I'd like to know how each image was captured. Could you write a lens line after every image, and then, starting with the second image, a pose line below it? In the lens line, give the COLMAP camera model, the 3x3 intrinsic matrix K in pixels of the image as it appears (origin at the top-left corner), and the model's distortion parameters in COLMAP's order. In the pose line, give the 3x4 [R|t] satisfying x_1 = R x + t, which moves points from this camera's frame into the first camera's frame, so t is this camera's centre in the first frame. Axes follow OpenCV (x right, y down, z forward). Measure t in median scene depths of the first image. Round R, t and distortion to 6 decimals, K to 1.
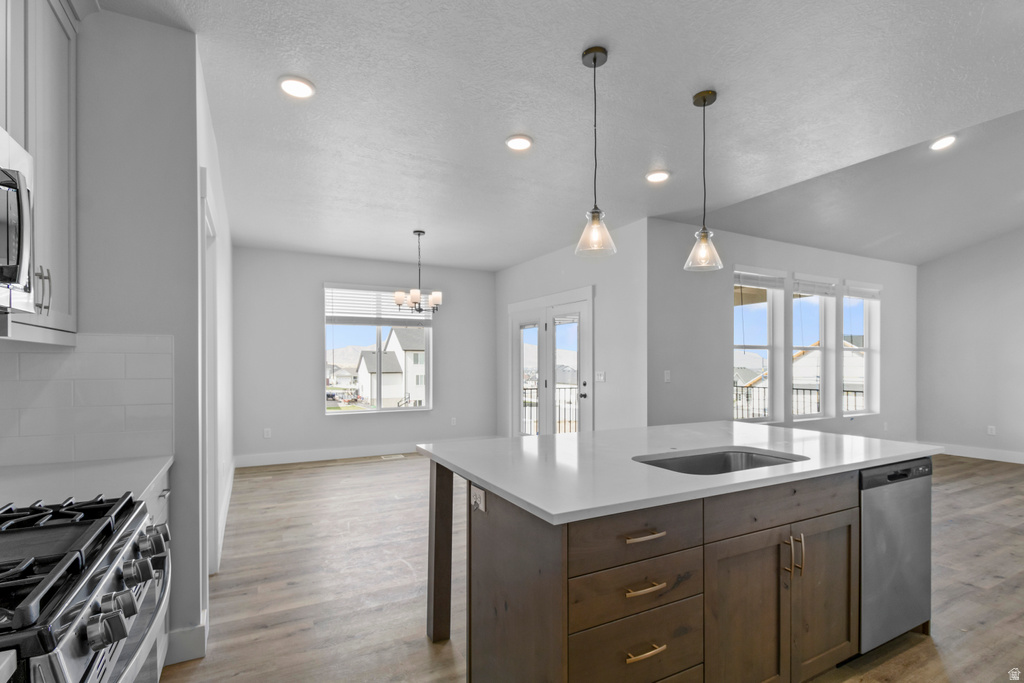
lens RADIAL K [[487.6, 0, 498.4], [0, 487.6, 358.3], [0, 0, 1]] dist [0.005631, 0.000333]
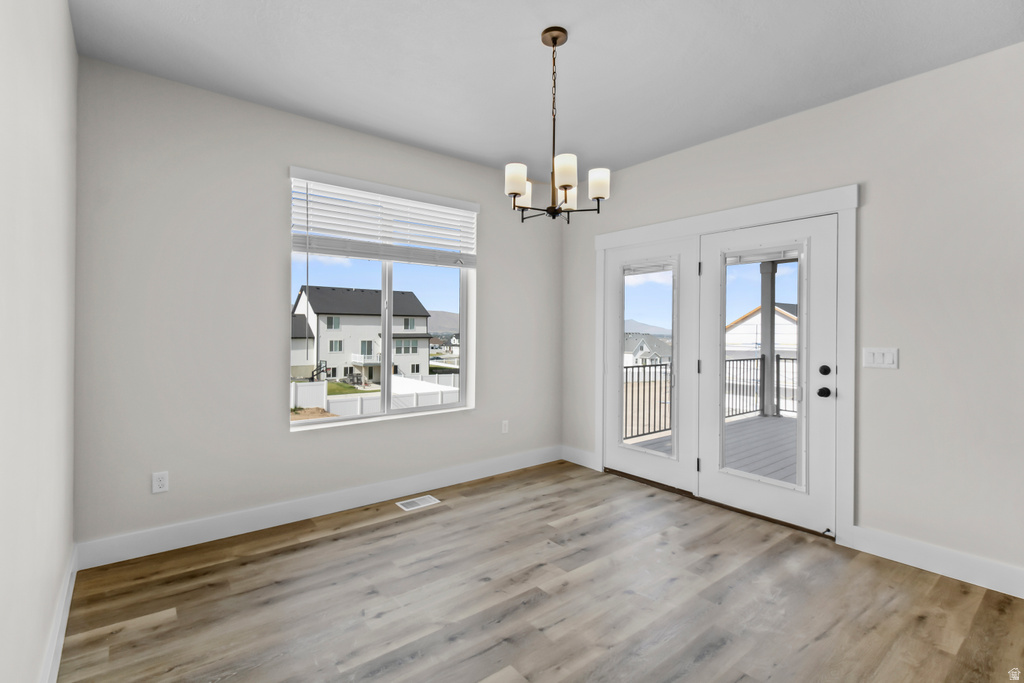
lens RADIAL K [[487.6, 0, 511.0], [0, 487.6, 325.7], [0, 0, 1]] dist [0.005631, 0.000333]
pose [[0.979727, 0.007006, 0.200212, -0.240382], [-0.007780, 0.999965, 0.003076, 0.003741], [-0.200184, -0.004572, 0.979748, 0.478827]]
